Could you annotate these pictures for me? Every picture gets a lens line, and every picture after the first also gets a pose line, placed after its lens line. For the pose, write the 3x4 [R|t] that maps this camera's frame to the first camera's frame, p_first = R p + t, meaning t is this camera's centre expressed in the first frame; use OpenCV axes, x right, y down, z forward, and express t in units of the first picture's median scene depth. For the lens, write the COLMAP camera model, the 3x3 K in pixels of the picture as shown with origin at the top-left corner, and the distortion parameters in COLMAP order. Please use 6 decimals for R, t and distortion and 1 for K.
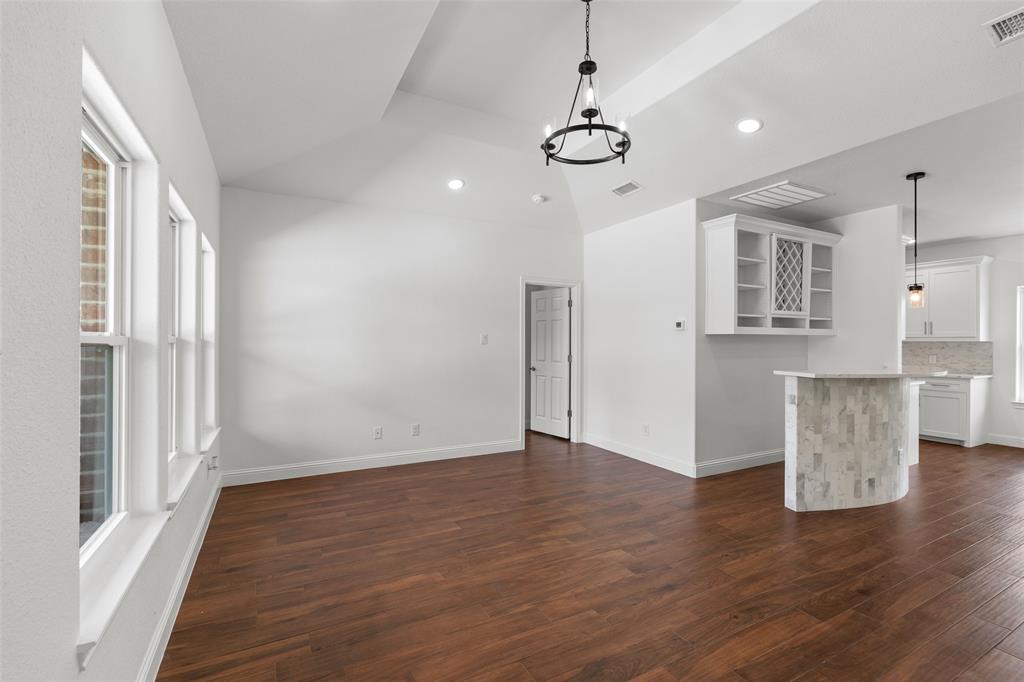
lens RADIAL K [[449.4, 0, 512.4], [0, 449.4, 339.2], [0, 0, 1]] dist [-0.003434, -0.000489]
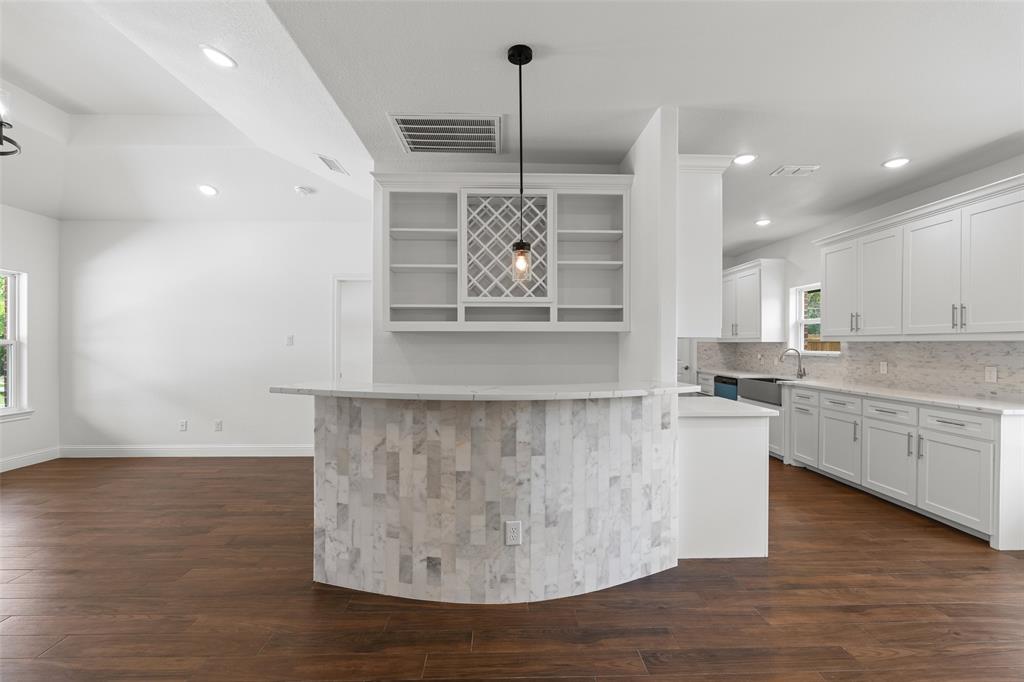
lens RADIAL K [[446.6, 0, 511.6], [0, 446.6, 343.4], [0, 0, 1]] dist [-0.005412, -0.000097]
pose [[0.898812, -0.001933, -0.438330, 1.174405], [0.003084, 0.999993, 0.001914, 0.009338], [0.438323, -0.003072, 0.898812, 0.486830]]
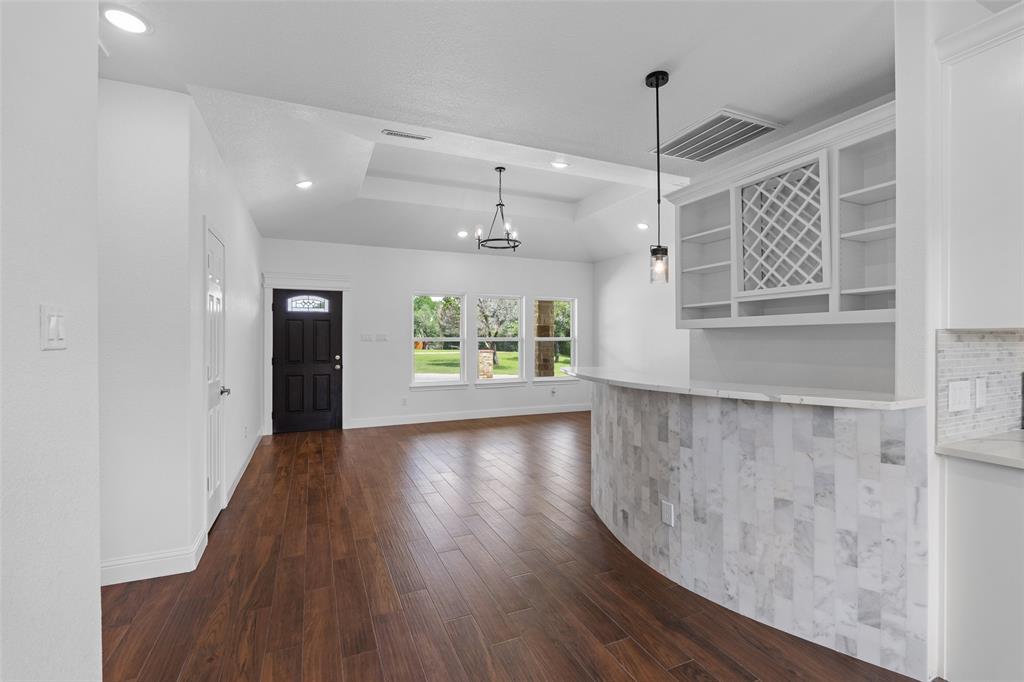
lens RADIAL K [[449.4, 0, 512.4], [0, 449.4, 339.2], [0, 0, 1]] dist [-0.003434, -0.000489]
pose [[-0.064719, -0.004645, -0.997893, 1.597855], [0.003679, 0.999981, -0.004893, 0.013219], [0.997897, -0.003988, -0.064701, 0.854678]]
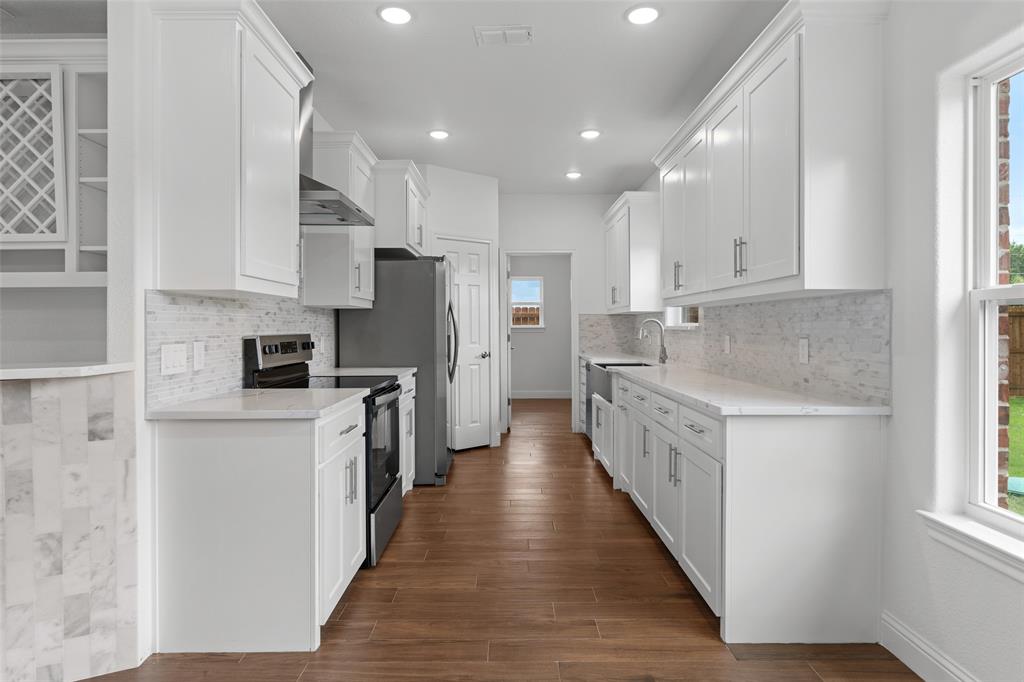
lens RADIAL K [[566.6, 0, 511.6], [0, 566.6, 326.1], [0, 0, 1]] dist [-0.001262, -0.000809]
pose [[0.885322, -0.009269, -0.464887, 1.686973], [0.010952, 0.999940, 0.000919, 0.042678], [0.464850, -0.005904, 0.885370, 0.938494]]
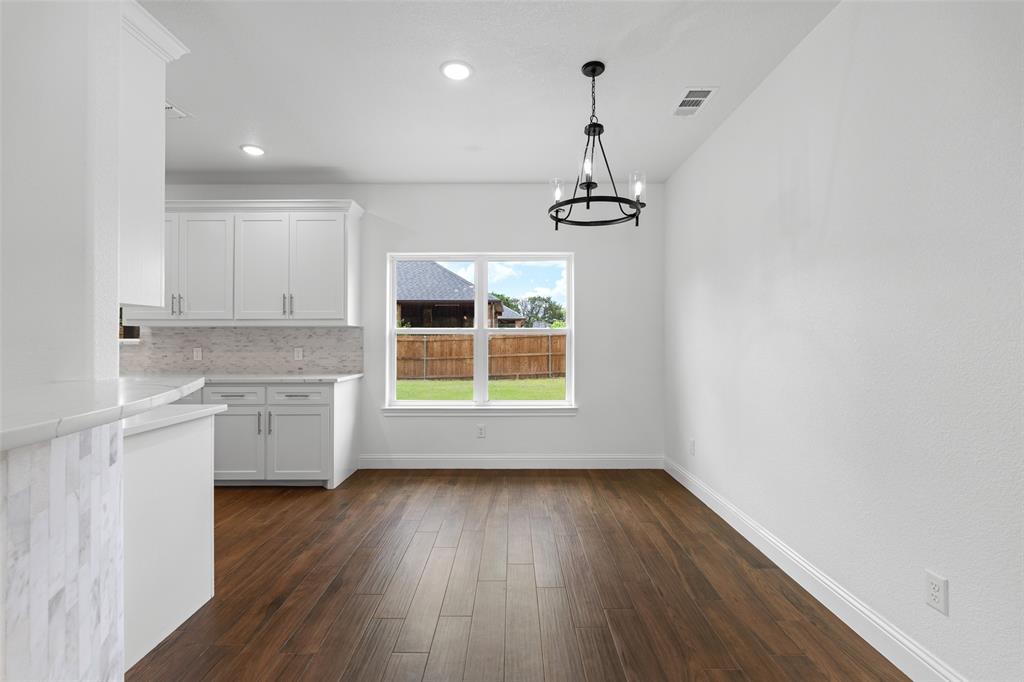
lens RADIAL K [[449.4, 0, 512.4], [0, 449.4, 339.2], [0, 0, 1]] dist [-0.003434, -0.000489]
pose [[0.467933, -0.004640, 0.883752, 0.898029], [-0.000162, 0.999986, 0.005336, 0.035619], [-0.883764, -0.002640, 0.467925, 0.737915]]
